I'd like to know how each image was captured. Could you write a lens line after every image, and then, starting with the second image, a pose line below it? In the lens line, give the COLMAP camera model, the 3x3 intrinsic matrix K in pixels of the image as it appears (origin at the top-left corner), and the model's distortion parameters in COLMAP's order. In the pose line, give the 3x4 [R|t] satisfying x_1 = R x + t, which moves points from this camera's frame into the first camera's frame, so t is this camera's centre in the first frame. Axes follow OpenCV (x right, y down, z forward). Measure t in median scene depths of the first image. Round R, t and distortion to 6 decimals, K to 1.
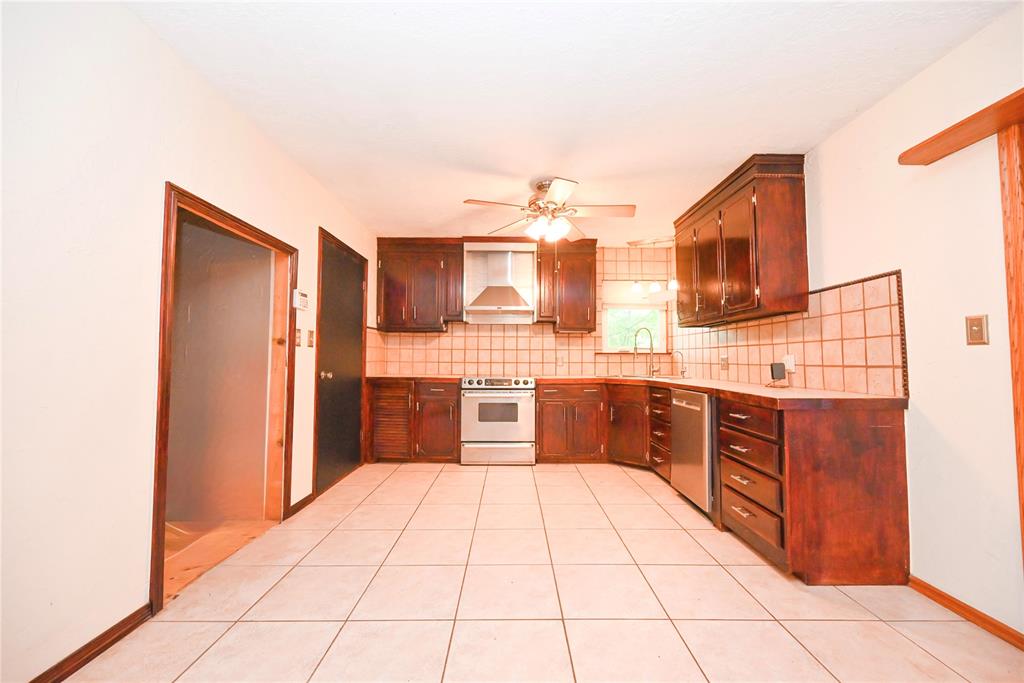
lens RADIAL K [[404.4, 0, 513.9], [0, 404.4, 342.7], [0, 0, 1]] dist [-0.001995, 0.000095]
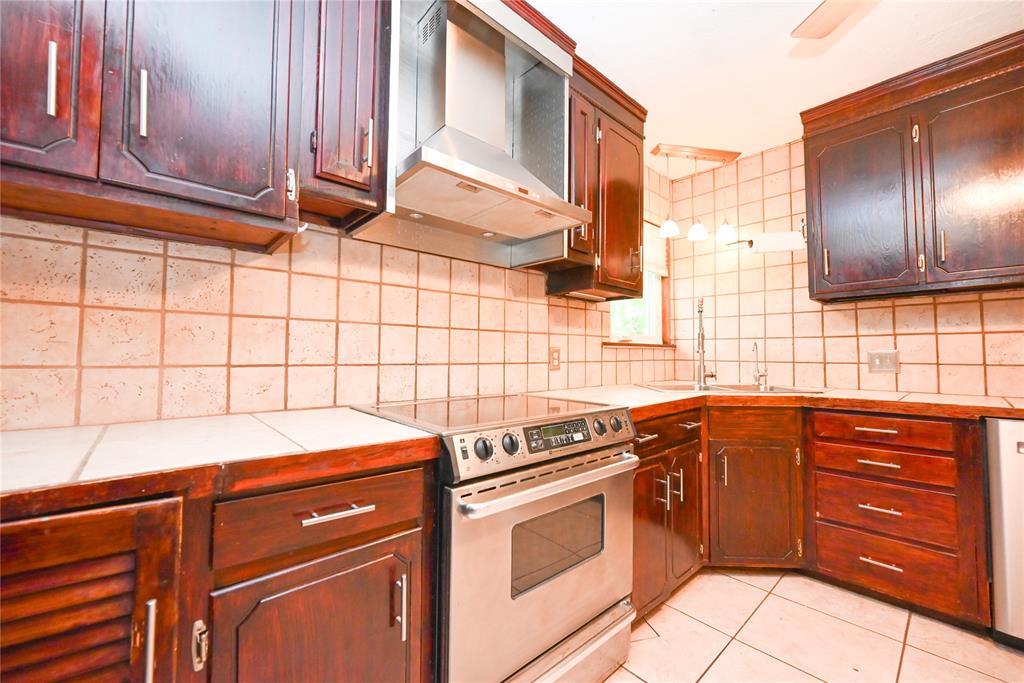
lens RADIAL K [[404.4, 0, 513.9], [0, 404.4, 342.7], [0, 0, 1]] dist [-0.001995, 0.000095]
pose [[0.746415, 0.020628, 0.665160, -0.257381], [-0.029219, 0.999571, 0.001790, 0.032618], [-0.664838, -0.020771, 0.746698, 0.808340]]
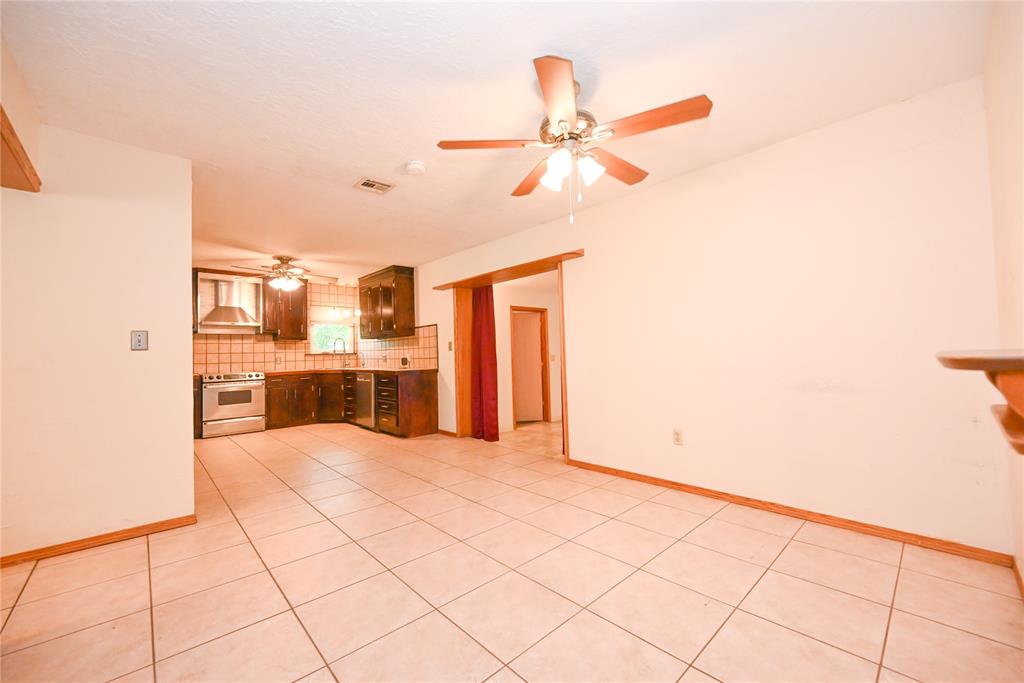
lens RADIAL K [[404.4, 0, 513.9], [0, 404.4, 342.7], [0, 0, 1]] dist [-0.001995, 0.000095]
pose [[0.737034, -0.002019, 0.675852, -0.276329], [-0.002332, 0.999982, 0.005531, -0.031317], [-0.675851, -0.005653, 0.737016, -0.711569]]
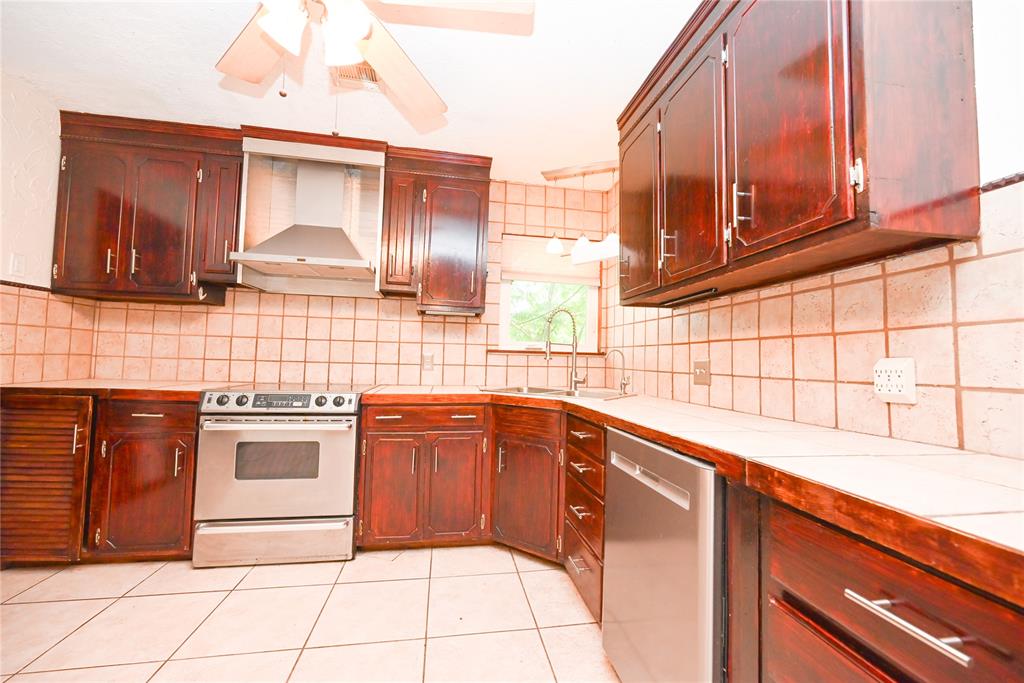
lens RADIAL K [[404.4, 0, 513.9], [0, 404.4, 342.7], [0, 0, 1]] dist [-0.001995, 0.000095]
pose [[0.986701, 0.029029, 0.159930, 0.166357], [-0.028781, 0.999578, -0.003864, 0.018302], [-0.159975, -0.000791, 0.987121, 0.450892]]
